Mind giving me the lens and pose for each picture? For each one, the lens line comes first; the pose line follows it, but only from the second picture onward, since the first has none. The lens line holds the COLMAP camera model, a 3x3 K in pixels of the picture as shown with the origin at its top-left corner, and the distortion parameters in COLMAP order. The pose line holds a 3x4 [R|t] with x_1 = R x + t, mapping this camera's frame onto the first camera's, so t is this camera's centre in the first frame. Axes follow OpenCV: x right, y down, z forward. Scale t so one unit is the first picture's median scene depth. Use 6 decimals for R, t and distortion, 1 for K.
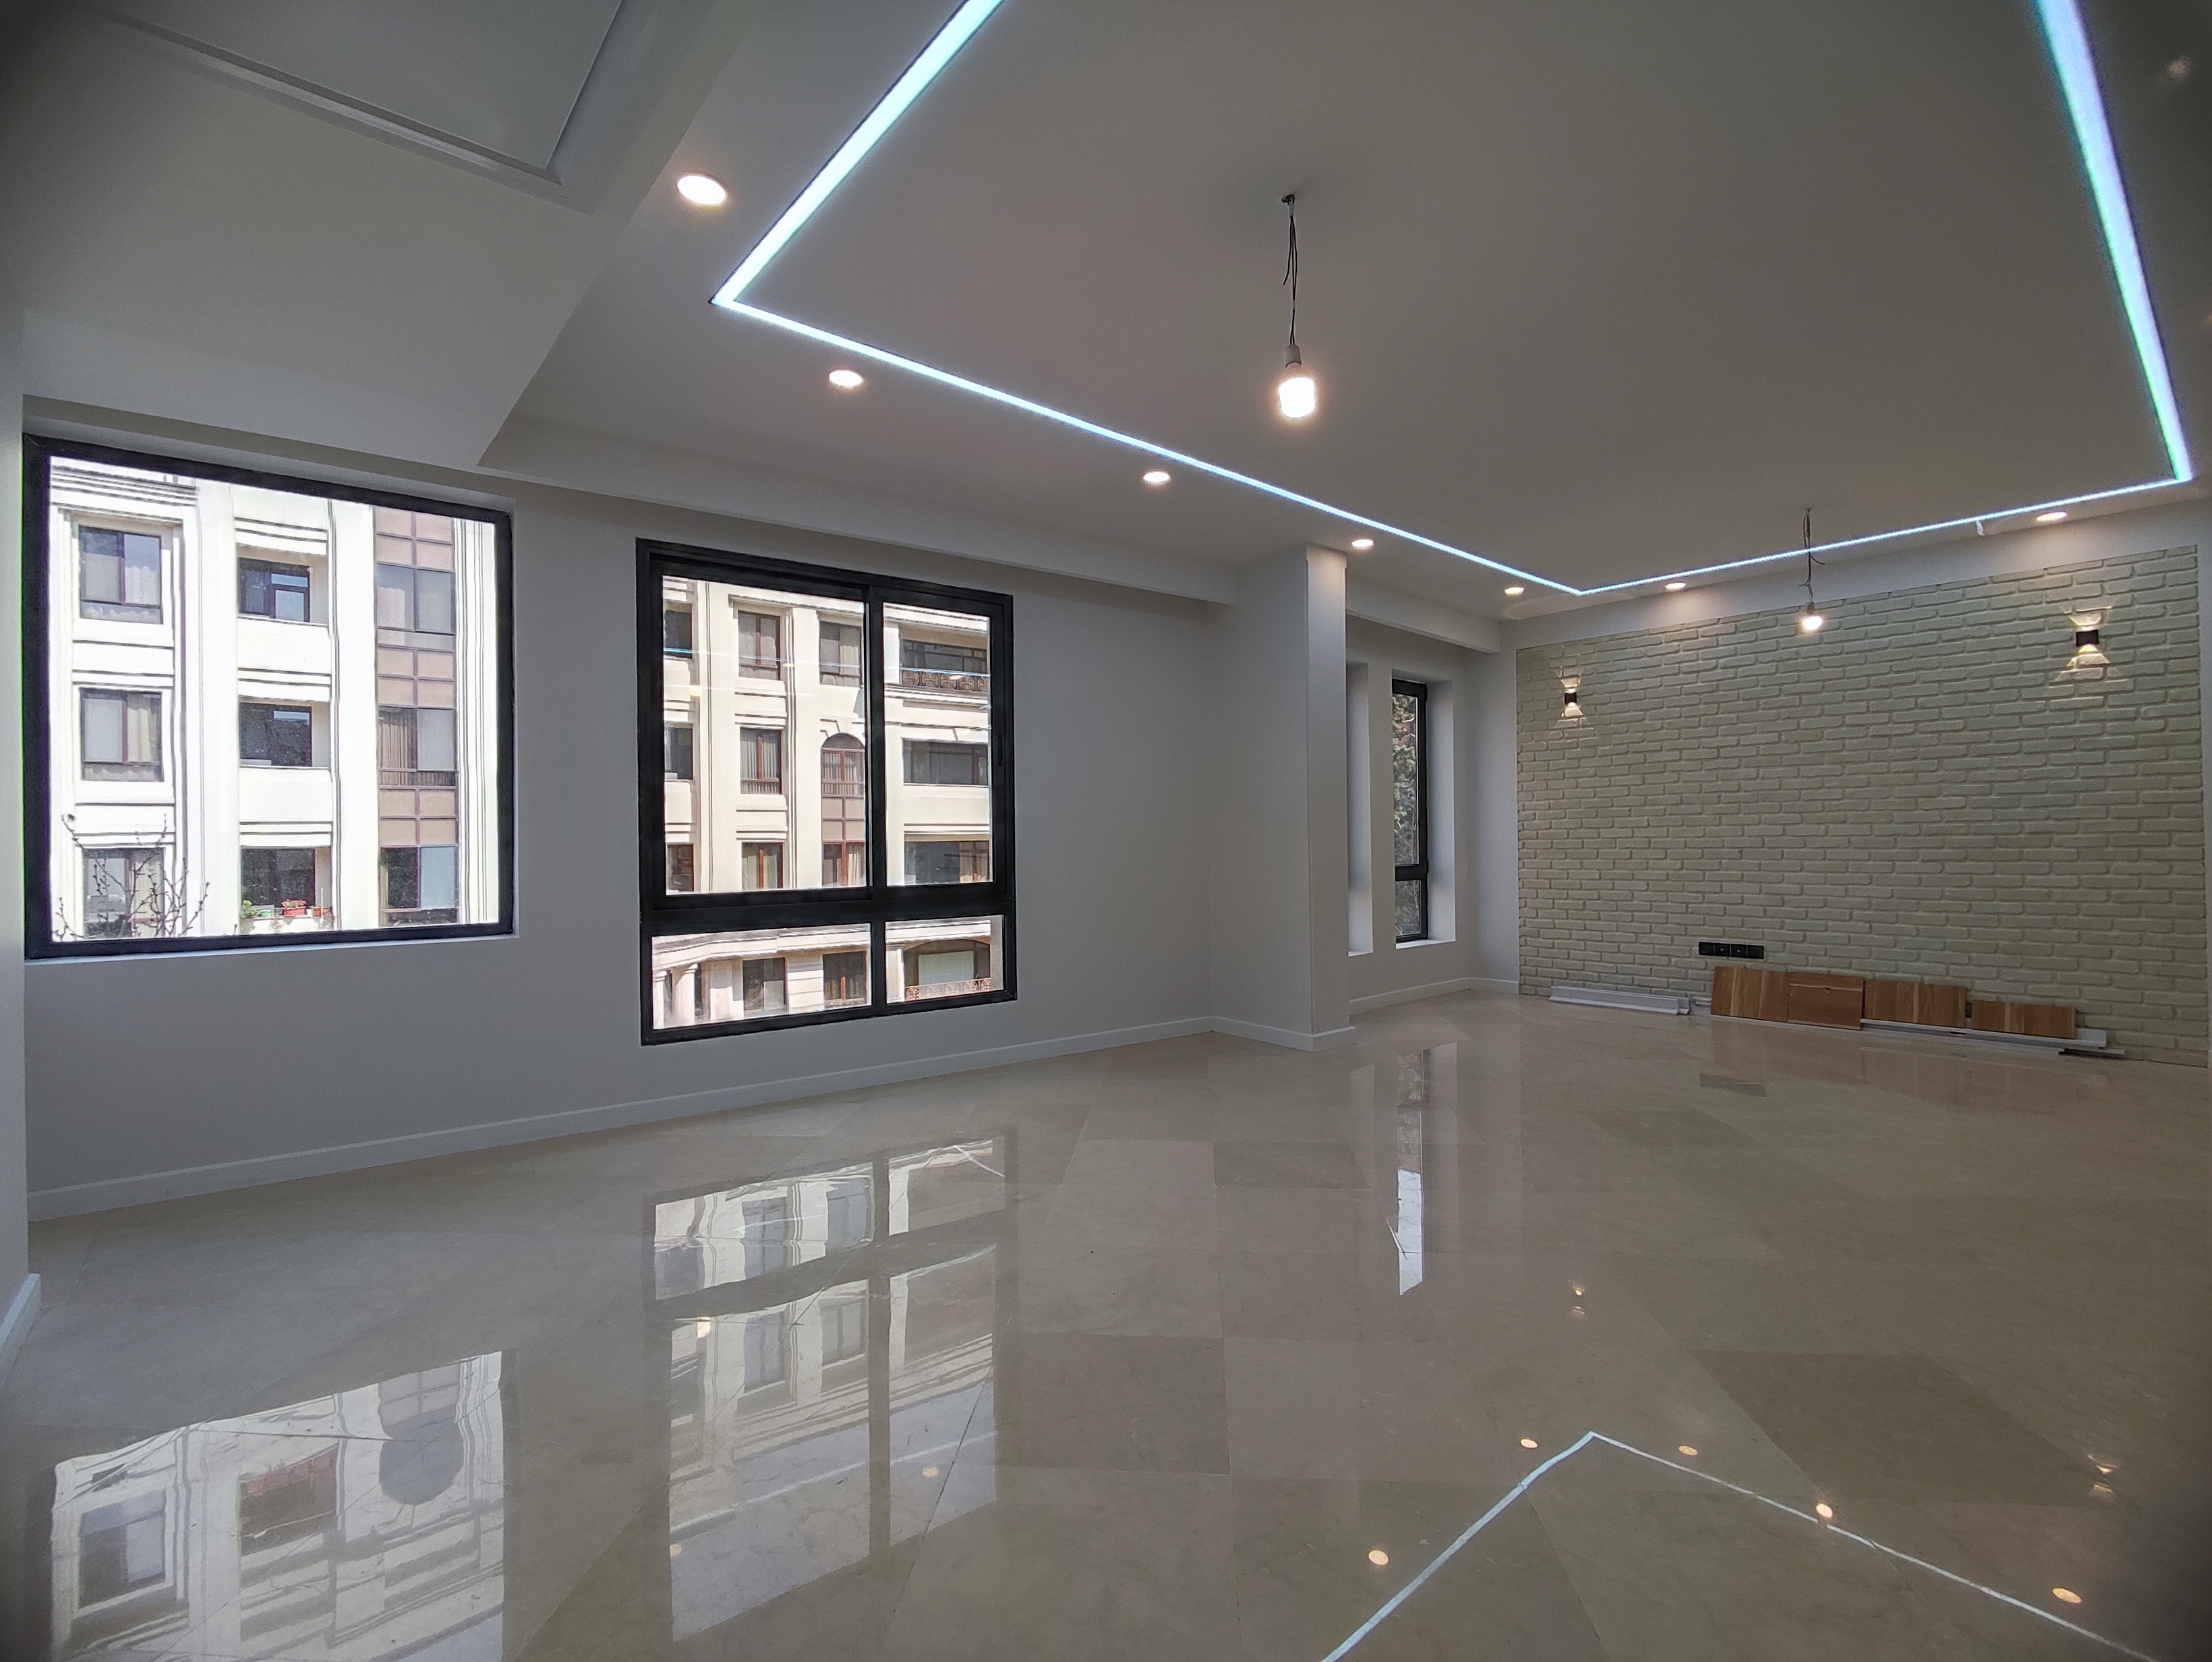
lens RADIAL K [[1006.3, 0, 1107.6], [0, 1006.3, 836.6], [0, 0, 1]] dist [-0.001211, -0.002345]
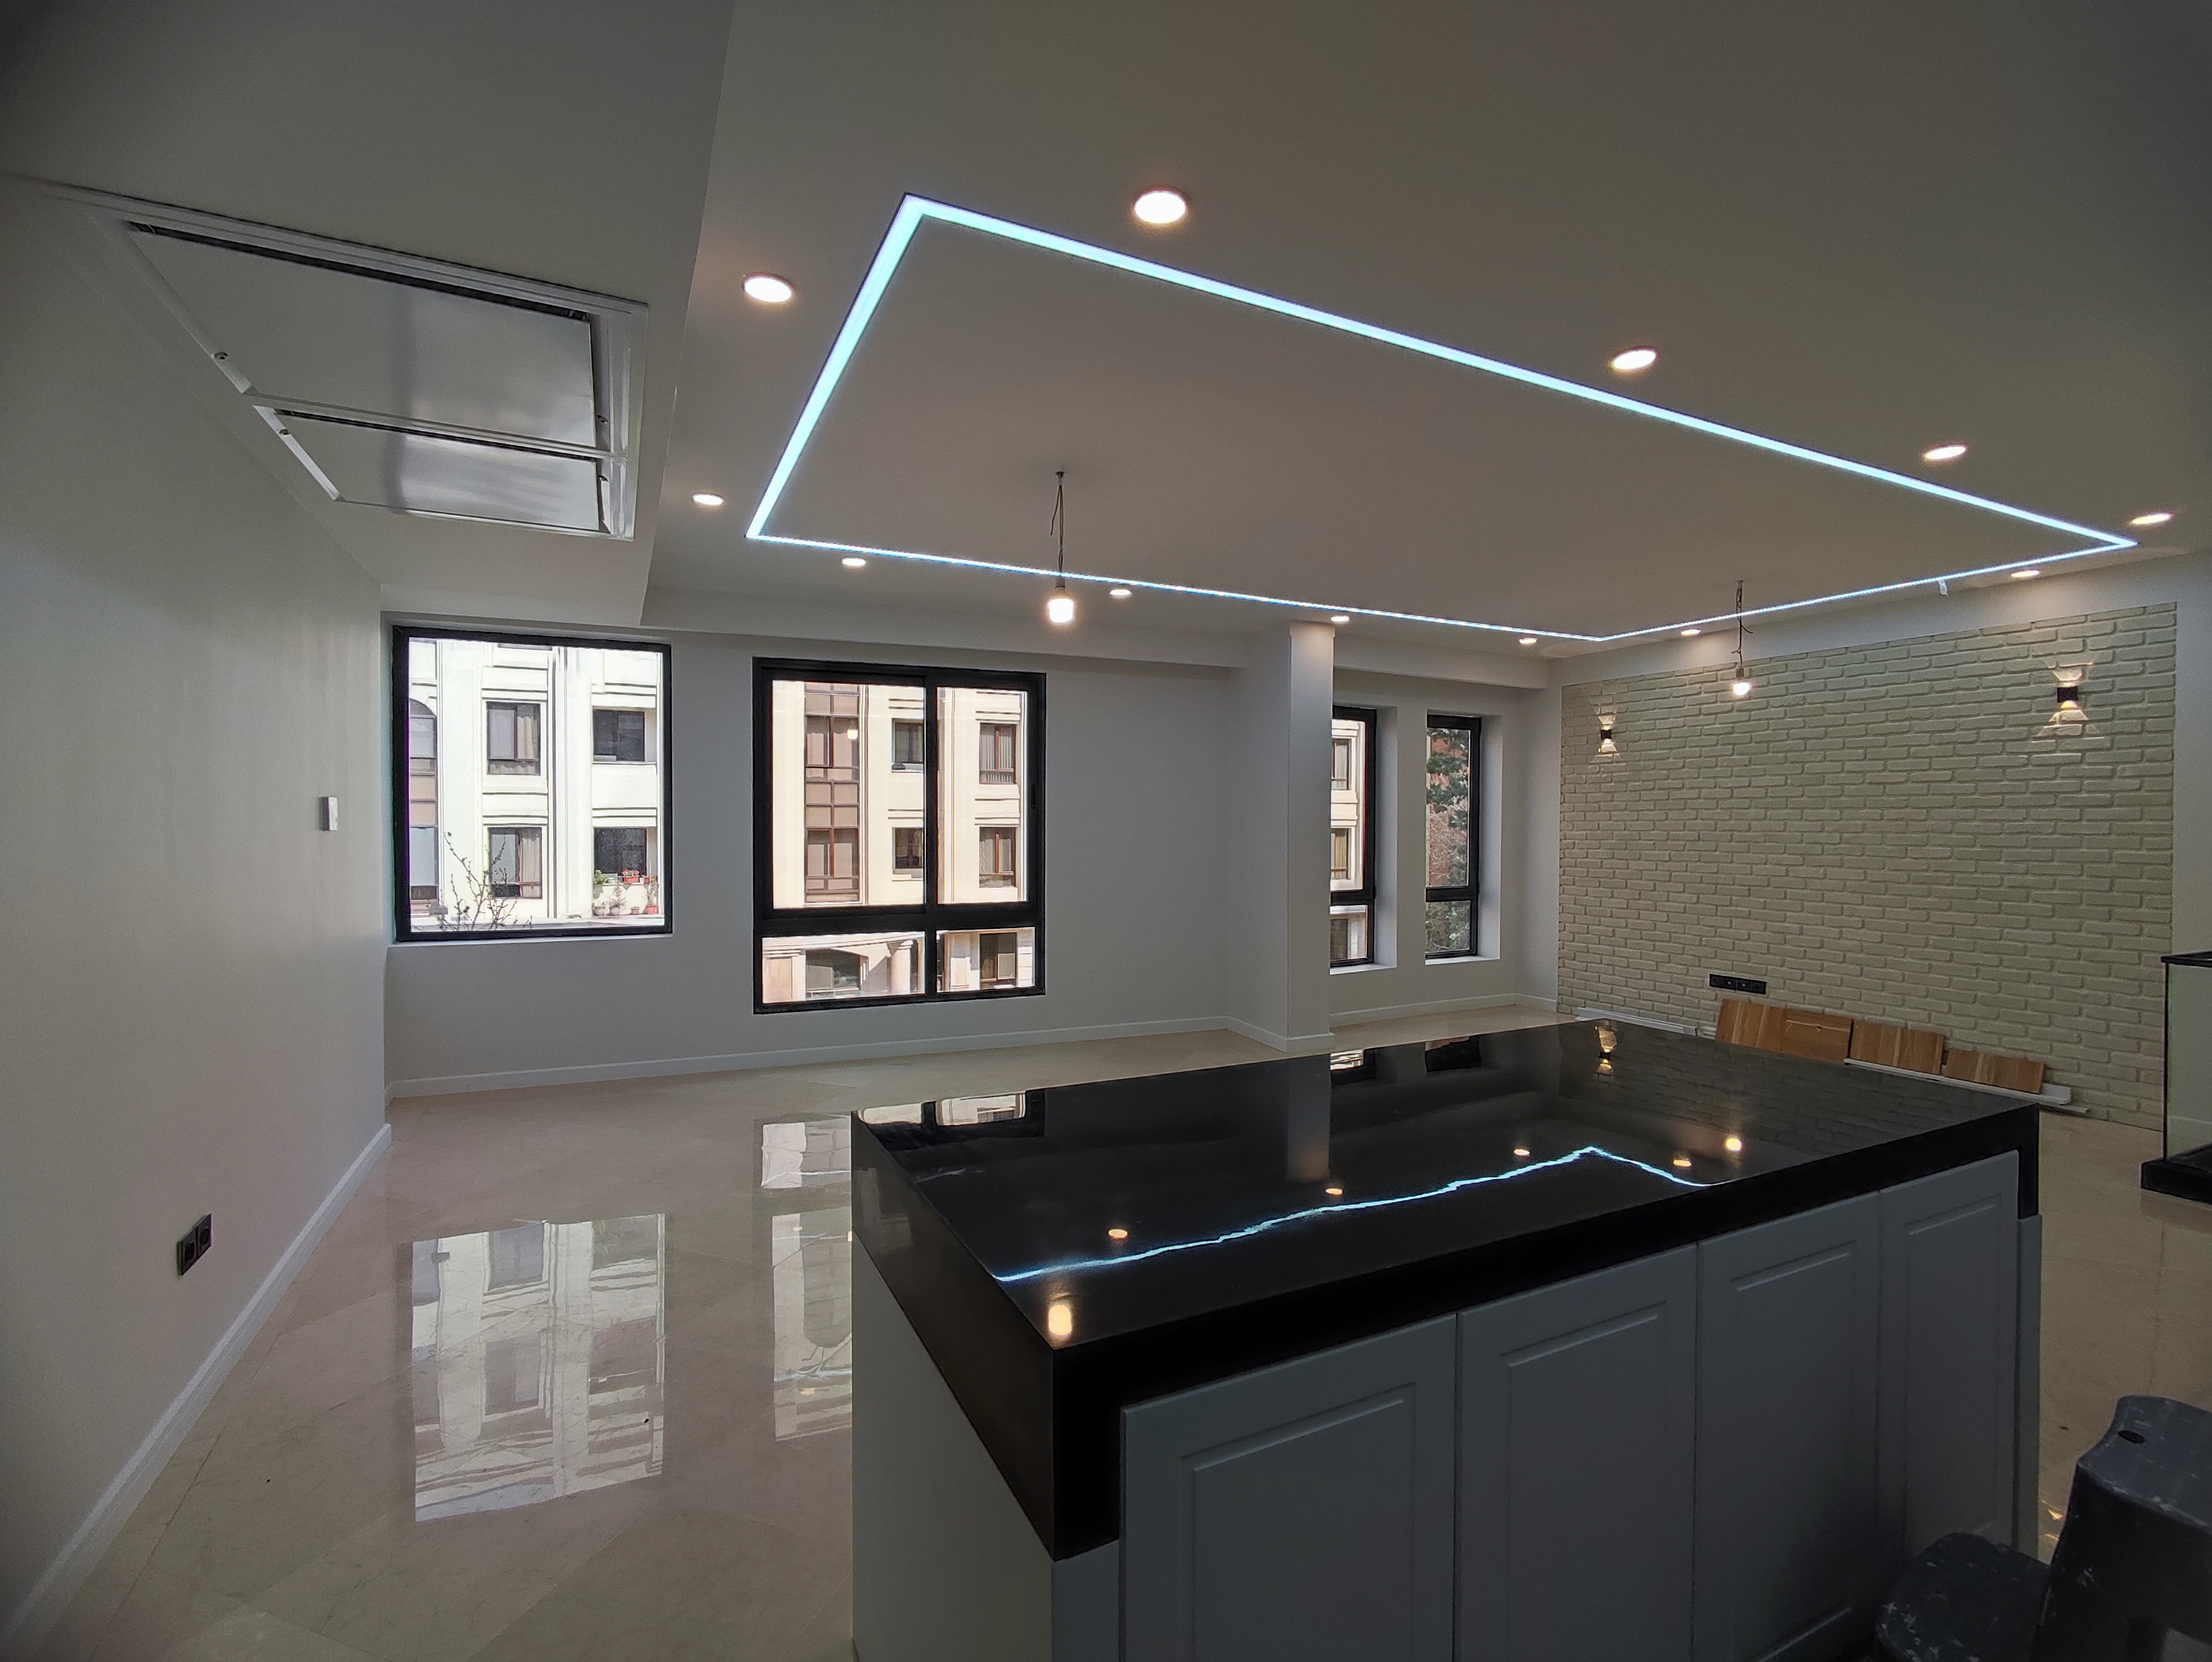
lens RADIAL K [[1006.3, 0, 1110.2], [0, 1006.3, 828.1], [0, 0, 1]] dist [-0.001211, -0.002345]
pose [[0.968070, 0.015925, -0.250175, 0.267693], [-0.012715, 0.999815, 0.014439, -0.058303], [0.250358, -0.010797, 0.968093, -0.176720]]
